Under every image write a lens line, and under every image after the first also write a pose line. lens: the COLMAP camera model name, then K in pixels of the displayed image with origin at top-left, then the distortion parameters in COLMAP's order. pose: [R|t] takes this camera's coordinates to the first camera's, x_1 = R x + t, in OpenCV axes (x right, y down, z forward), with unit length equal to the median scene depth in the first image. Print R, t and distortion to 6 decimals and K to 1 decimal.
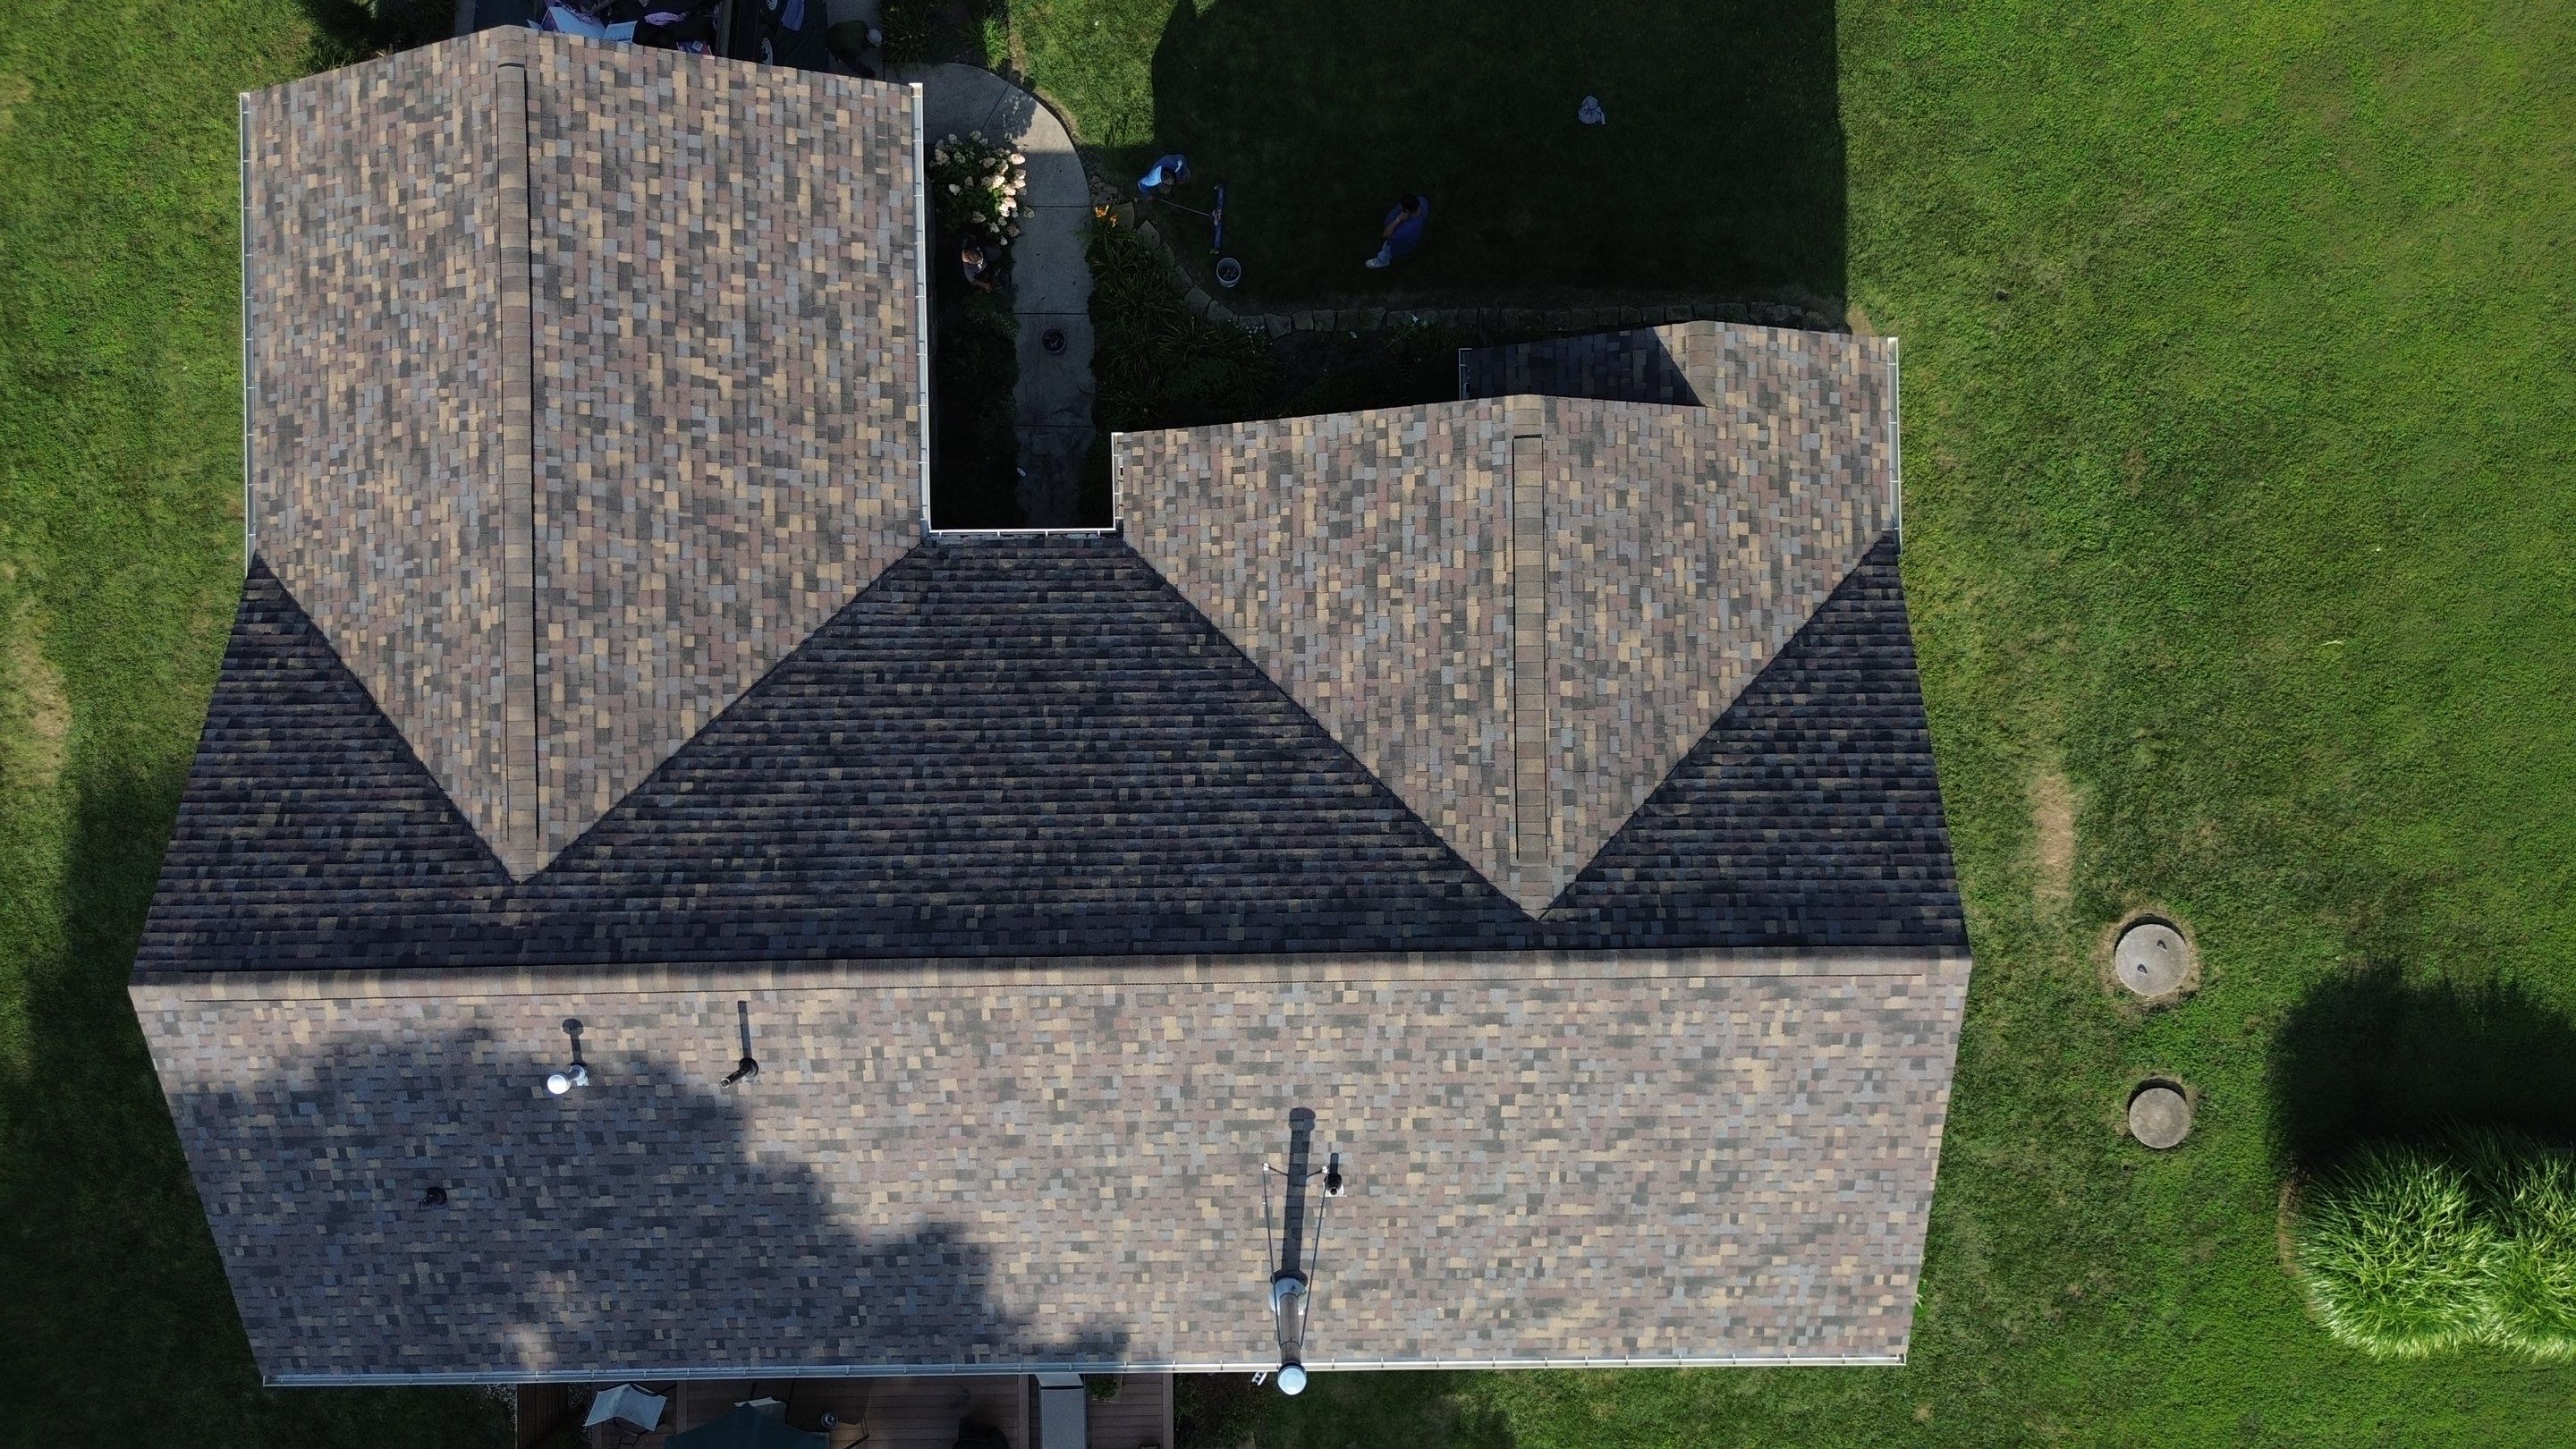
lens RADIAL K [[1841.4, 0, 1294.9], [0, 1841.4, 727.8], [0, 0, 1]] dist [0.071640, -0.074945]
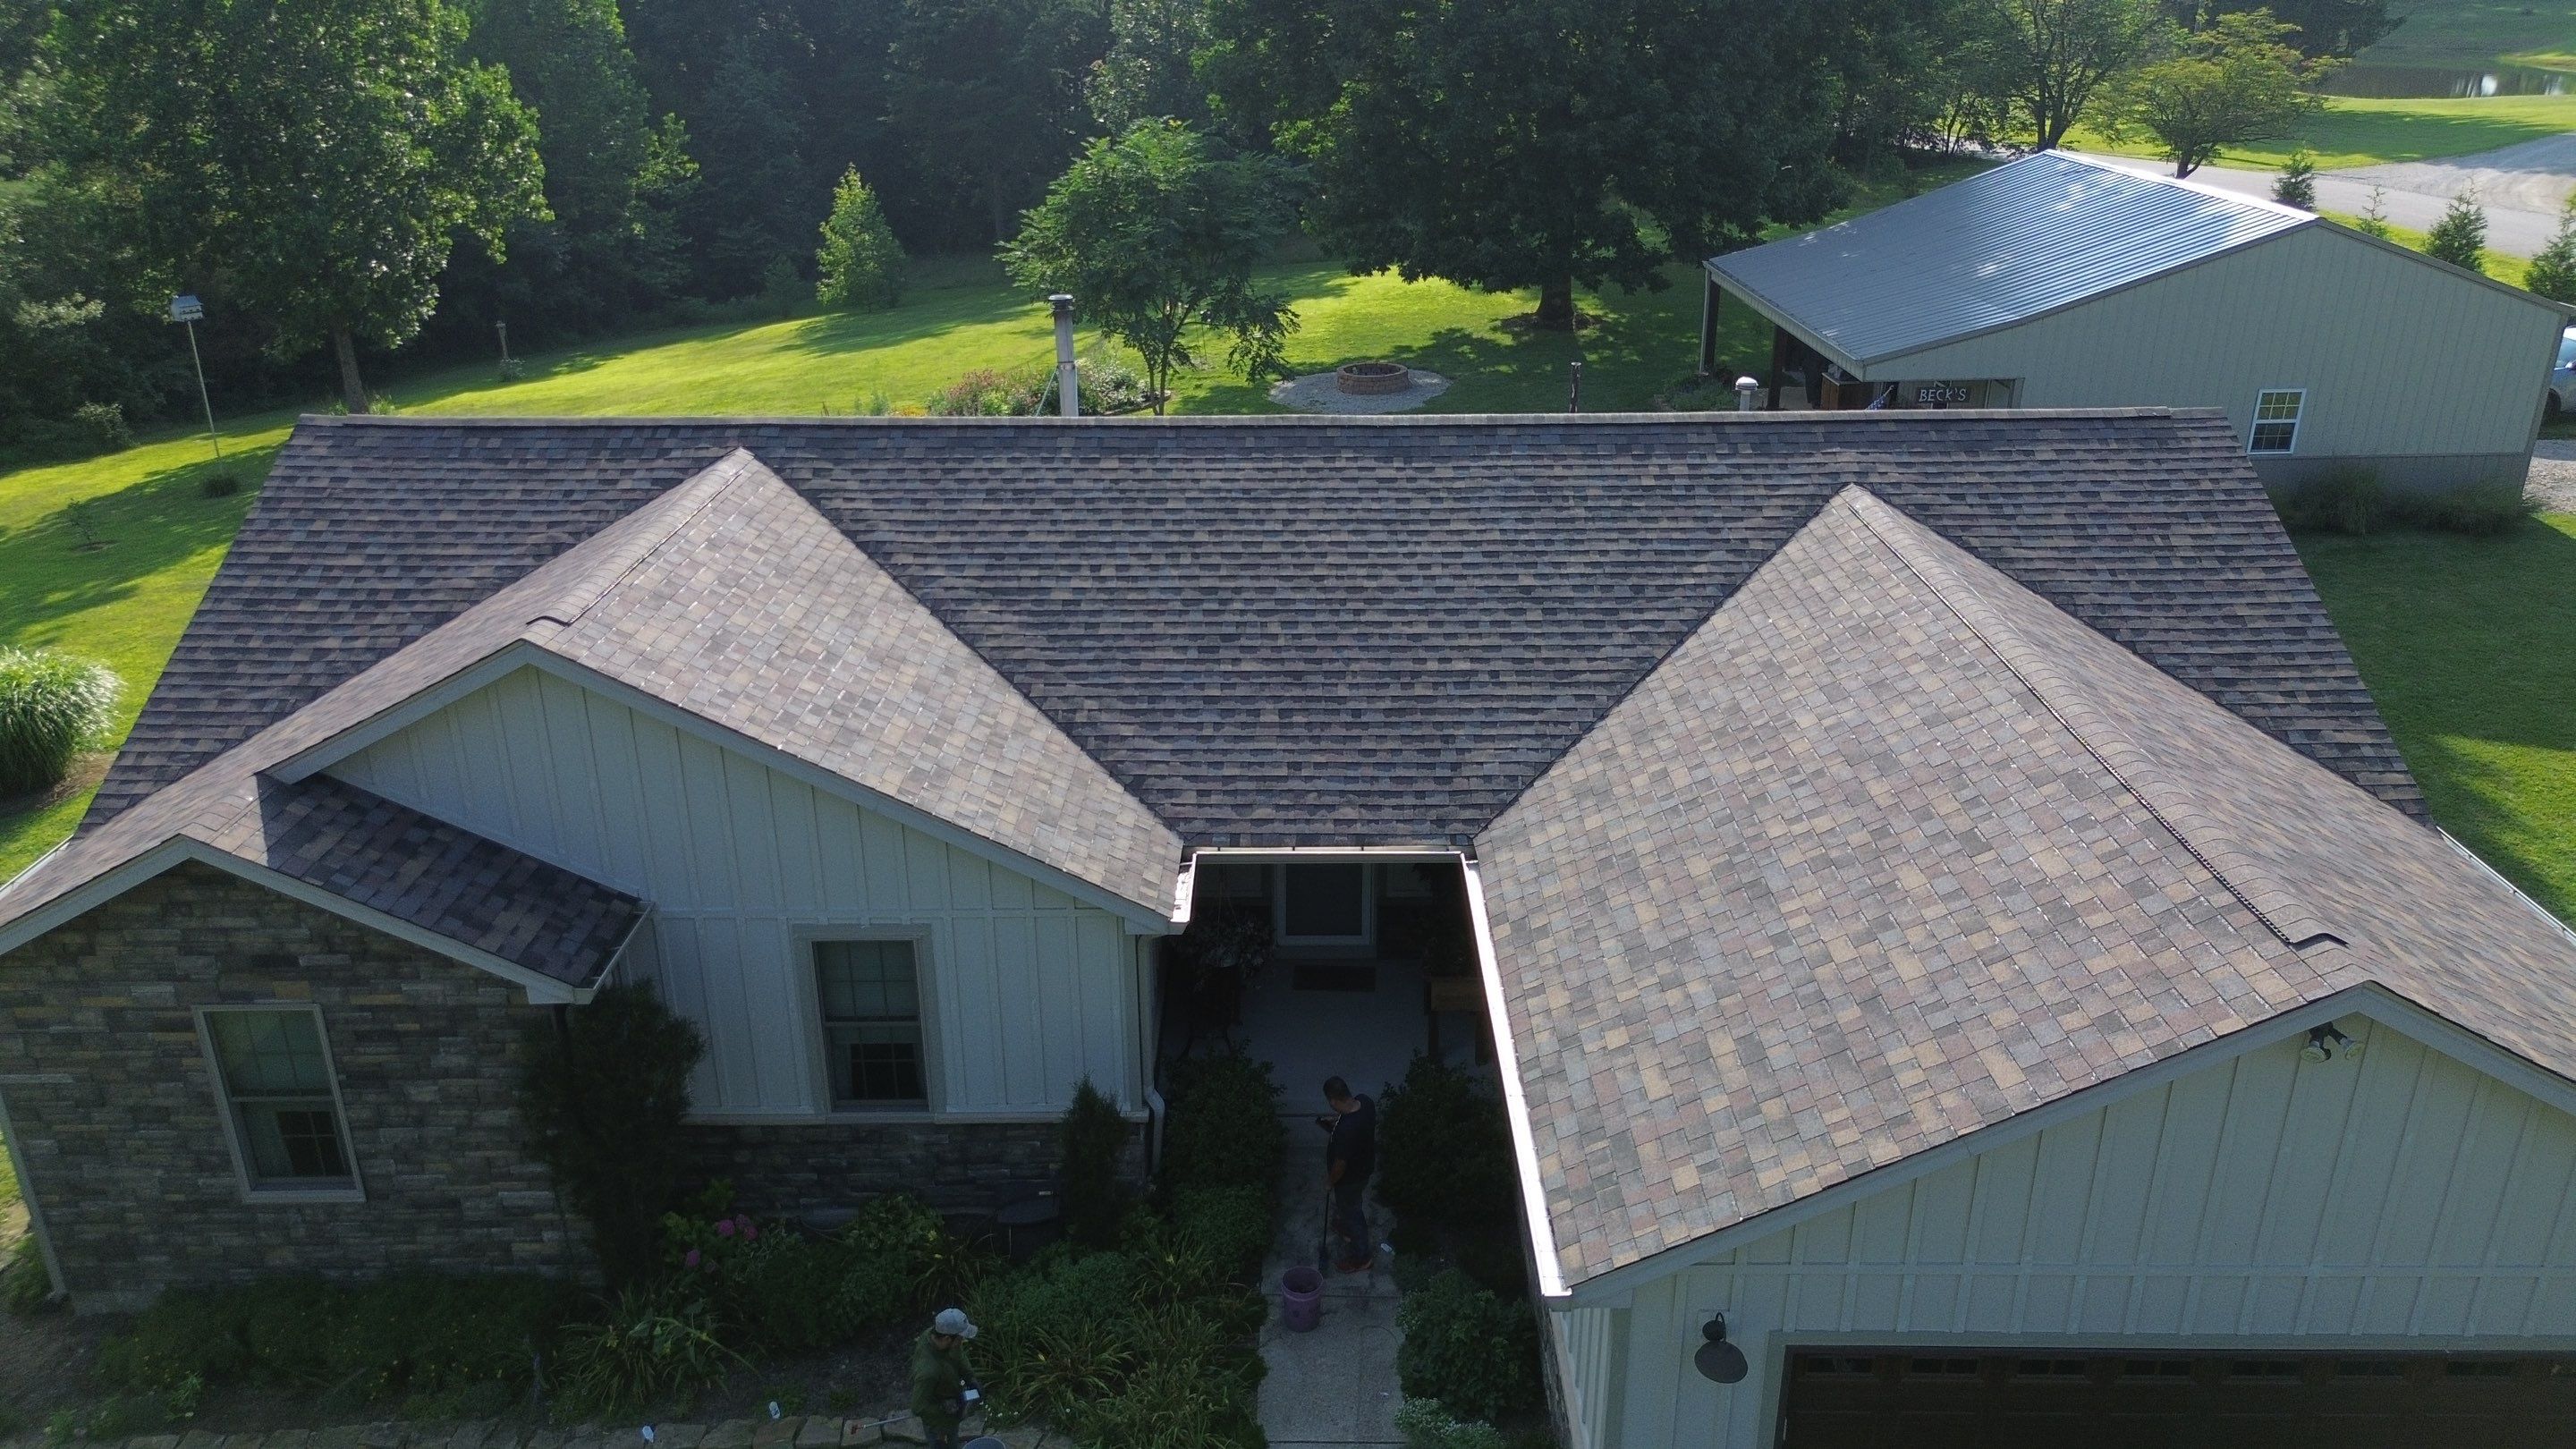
lens RADIAL K [[1841.4, 0, 1292.2], [0, 1841.4, 709.8], [0, 0, 1]] dist [0.071640, -0.074945]
pose [[-0.999708, 0.006901, 0.023159, -0.158826], [0.018974, -0.369372, 0.929088, -0.764642], [0.014967, 0.929256, 0.369133, 0.735709]]
